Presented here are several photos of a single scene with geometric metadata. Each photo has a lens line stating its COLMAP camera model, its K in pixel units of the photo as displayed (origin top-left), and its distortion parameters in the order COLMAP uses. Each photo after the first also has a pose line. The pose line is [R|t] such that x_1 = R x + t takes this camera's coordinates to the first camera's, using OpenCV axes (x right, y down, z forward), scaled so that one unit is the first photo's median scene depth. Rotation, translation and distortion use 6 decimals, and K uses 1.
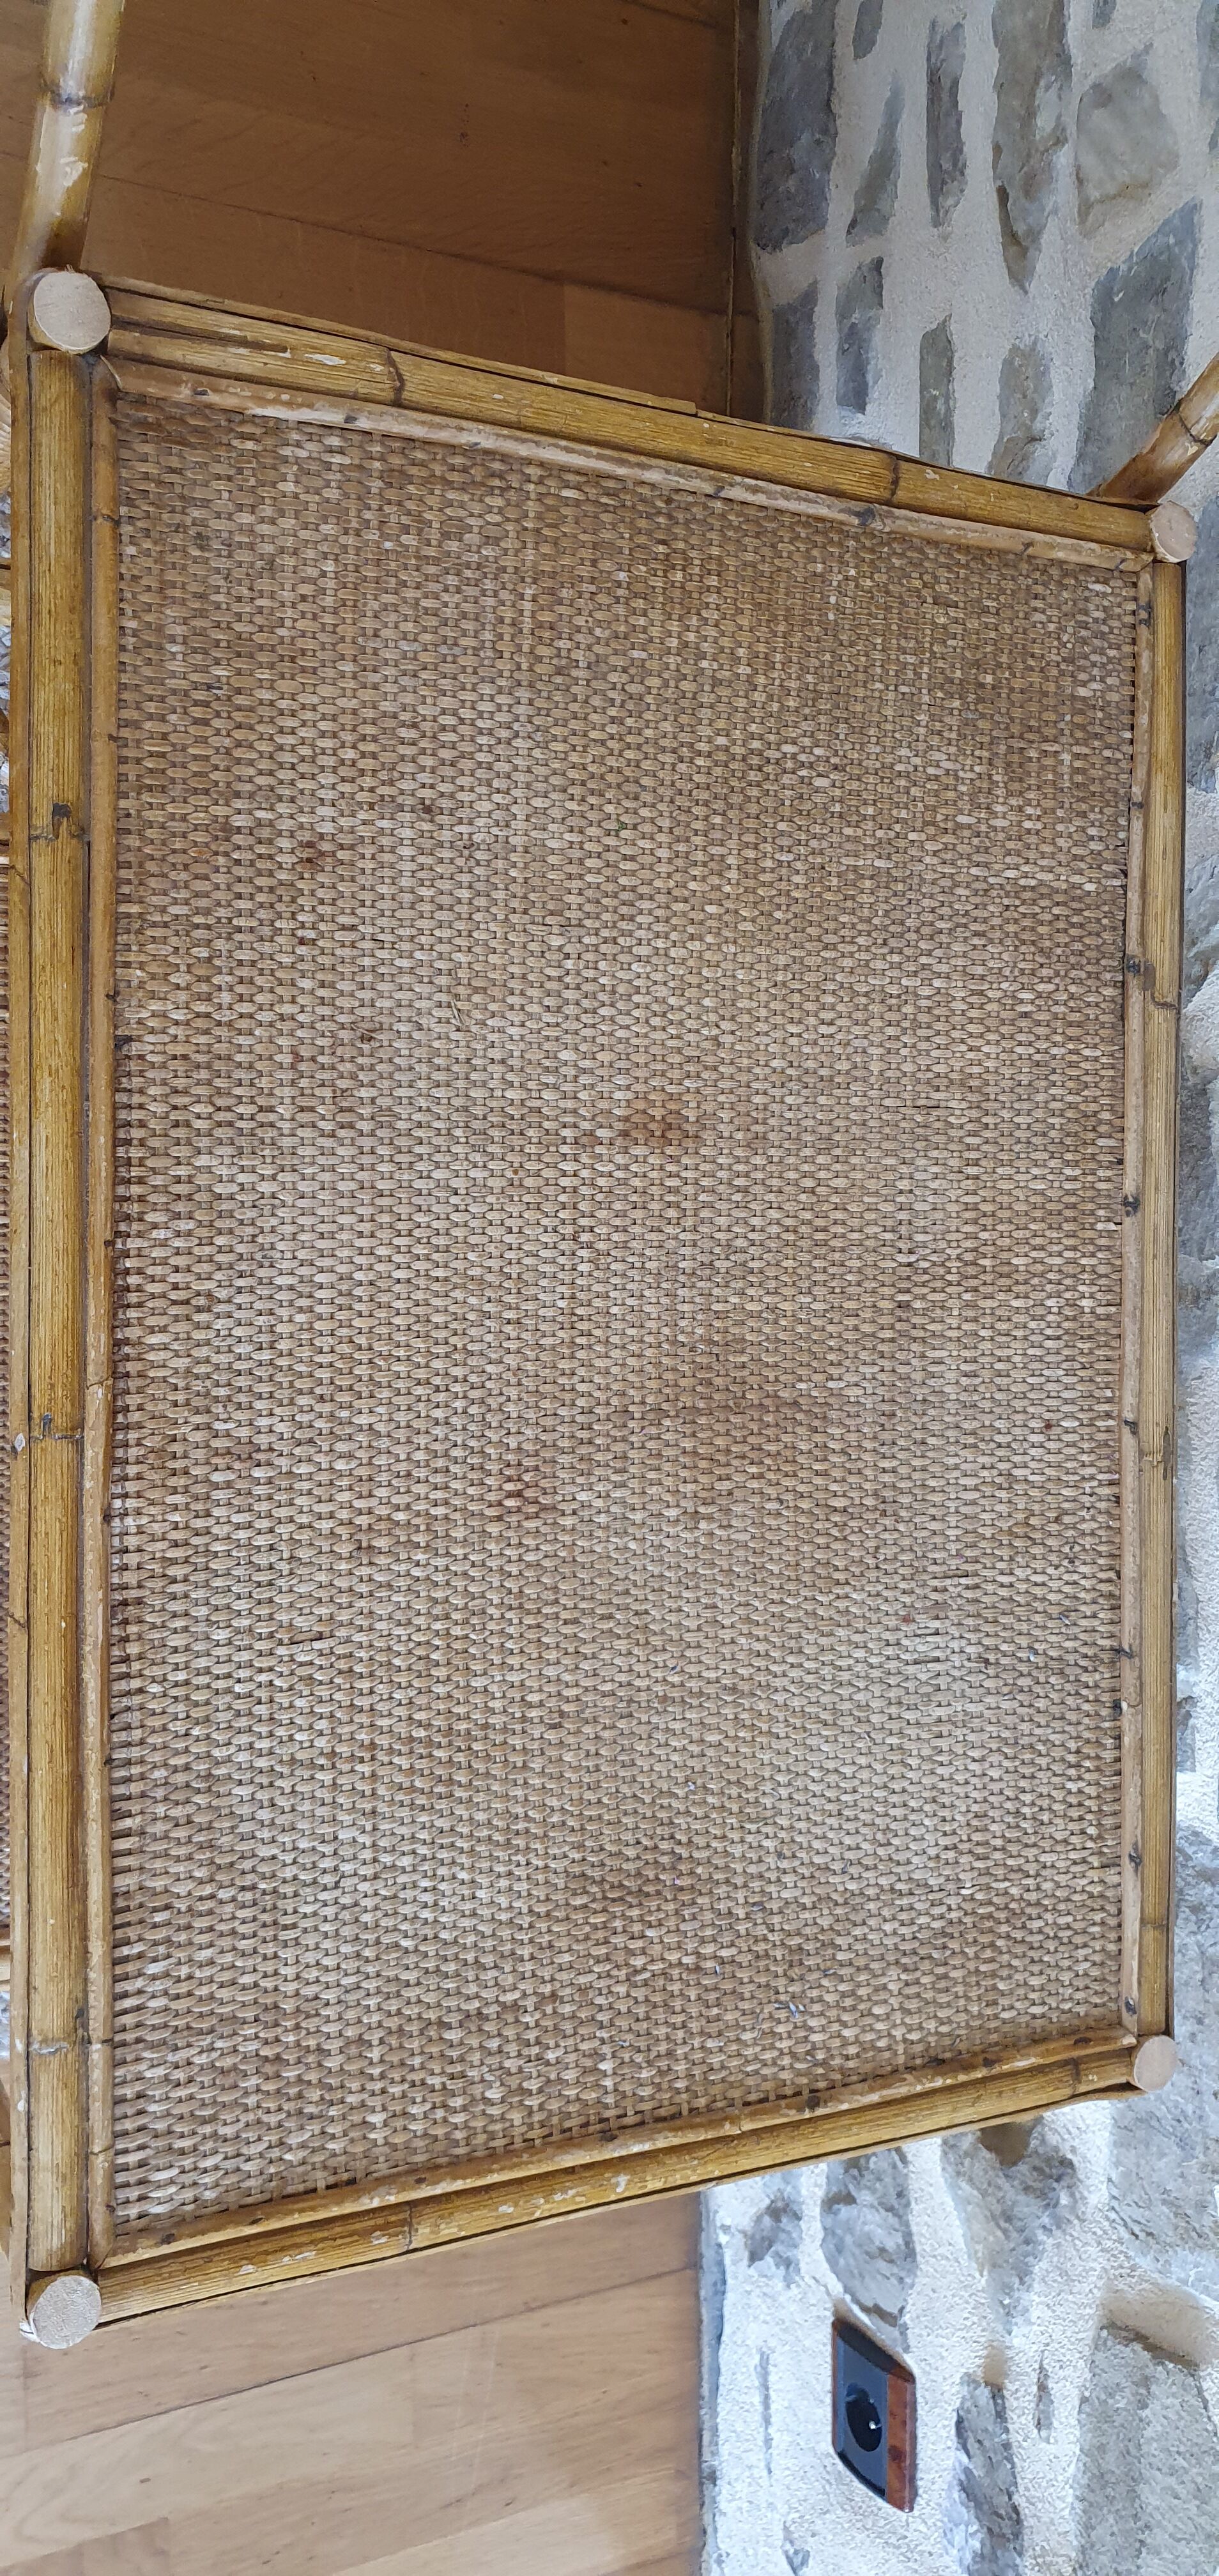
lens RADIAL K [[1974.8, 0, 624.7], [0, 1974.8, 1271.0], [0, 0, 1]] dist [0.032893, -0.017584]
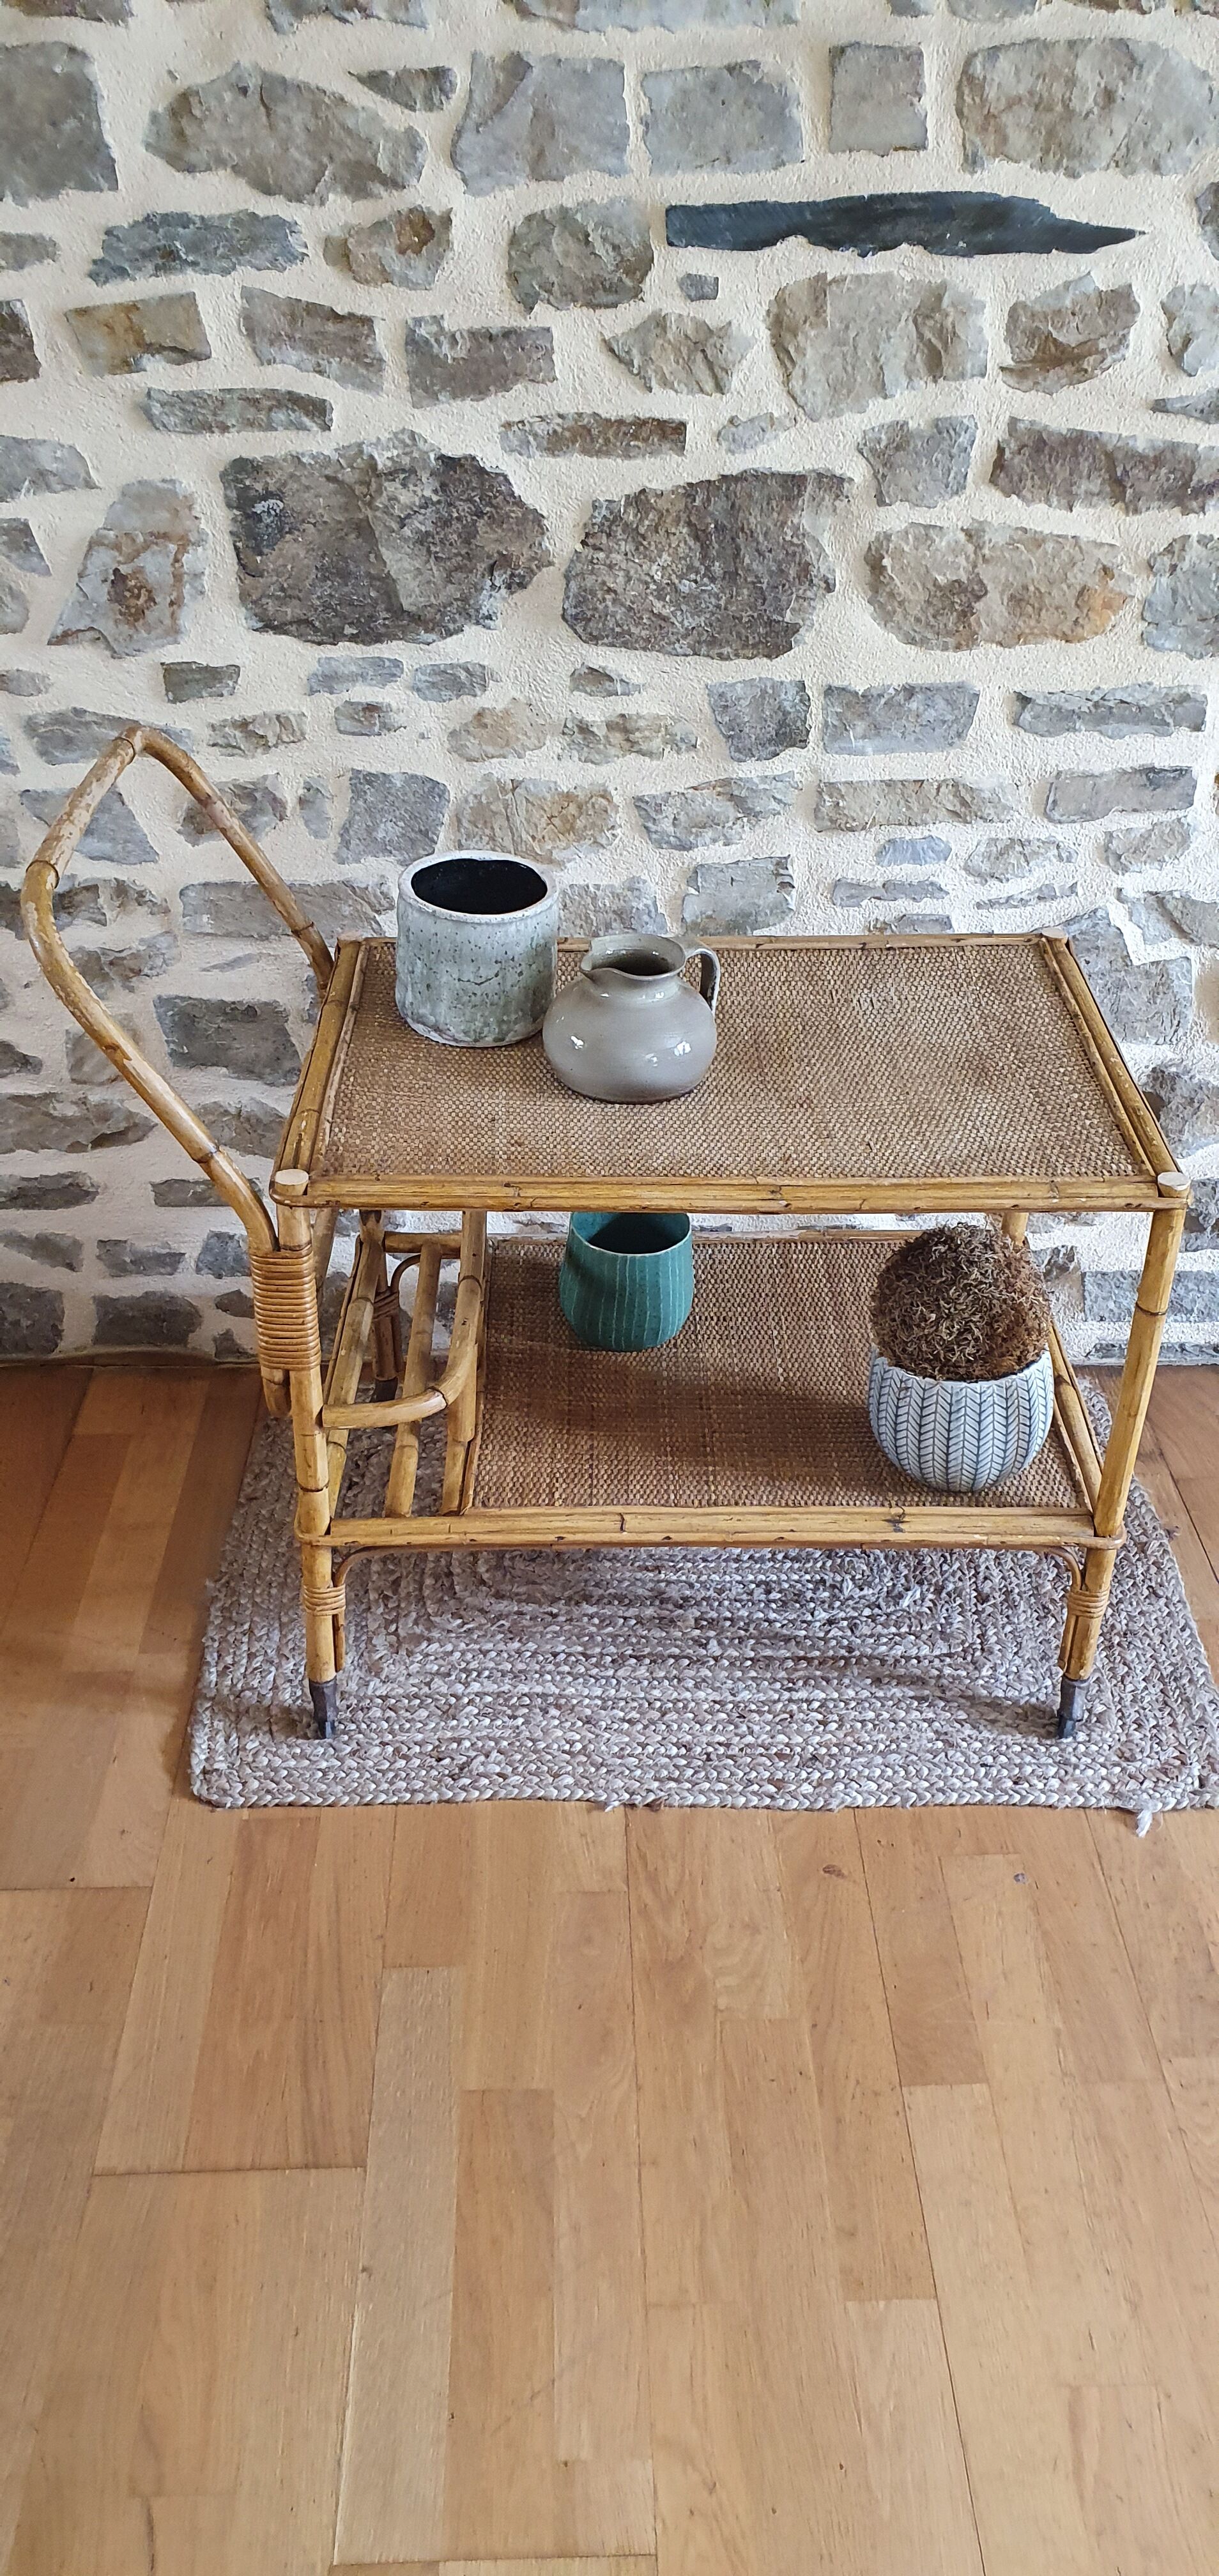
lens RADIAL K [[1974.8, 0, 613.8], [0, 1974.8, 1268.9], [0, 0, 1]] dist [0.032893, -0.017584]
pose [[-0.009955, -0.858429, 0.512836, -1.304083], [0.999784, -0.017904, -0.010562, -0.072320], [0.018248, 0.512620, 0.858422, -0.760775]]
